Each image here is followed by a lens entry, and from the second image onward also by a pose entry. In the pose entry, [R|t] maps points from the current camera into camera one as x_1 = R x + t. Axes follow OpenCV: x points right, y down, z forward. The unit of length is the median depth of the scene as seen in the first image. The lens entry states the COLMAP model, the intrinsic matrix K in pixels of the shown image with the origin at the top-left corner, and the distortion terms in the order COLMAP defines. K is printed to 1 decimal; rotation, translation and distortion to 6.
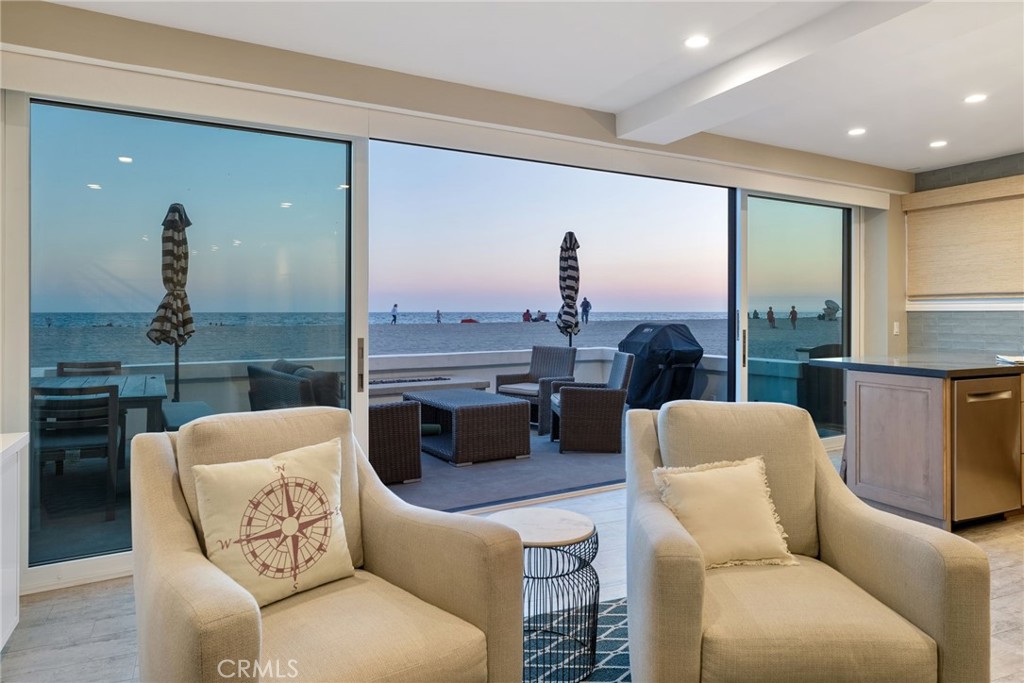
lens RADIAL K [[678.7, 0, 512.0], [0, 678.7, 341.5], [0, 0, 1]] dist [-0.001338, -0.000514]
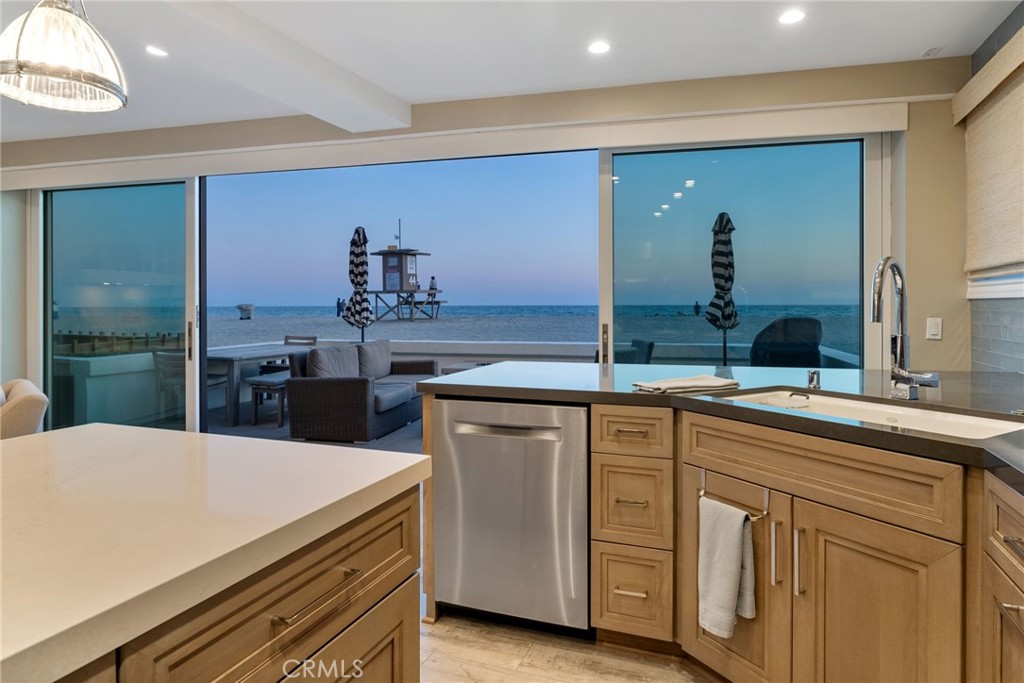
lens RADIAL K [[604.5, 0, 517.2], [0, 604.5, 299.3], [0, 0, 1]] dist [-0.009281, -0.001487]
pose [[0.697728, -0.007676, -0.716322, 0.643437], [-0.029079, 0.998815, -0.039027, -0.013470], [0.715772, 0.048061, 0.696678, 0.365558]]
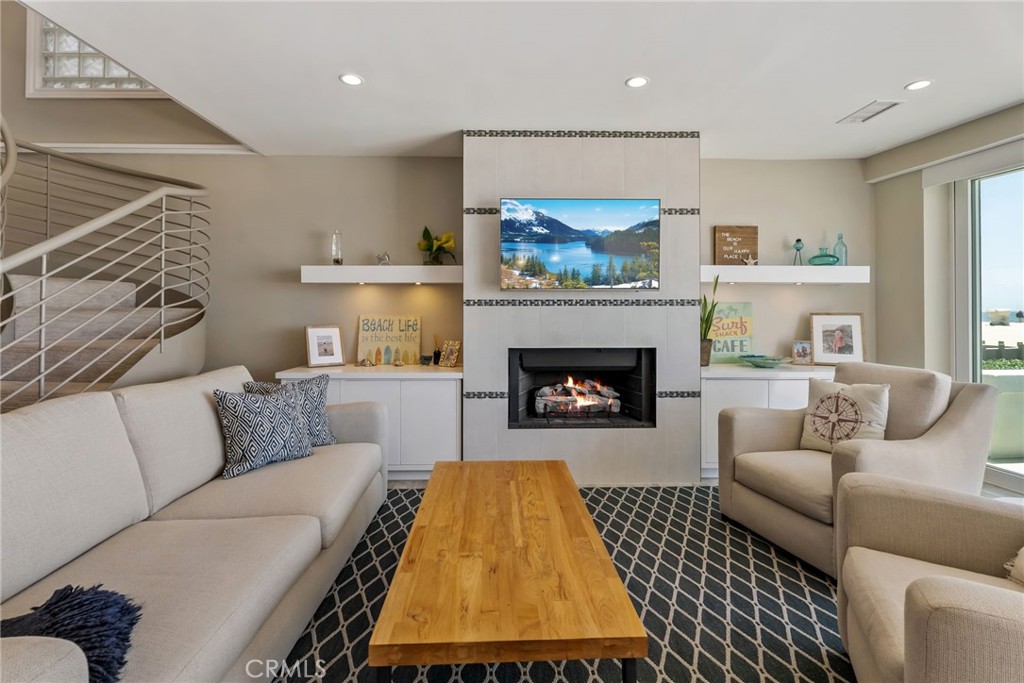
lens RADIAL K [[473.7, 0, 516.3], [0, 473.7, 304.0], [0, 0, 1]] dist [0.012594, 0.000252]
pose [[-0.393357, -0.010158, -0.919330, 0.373219], [-0.041757, 0.999104, 0.006827, -0.007140], [0.918437, 0.041074, -0.393429, 0.198340]]
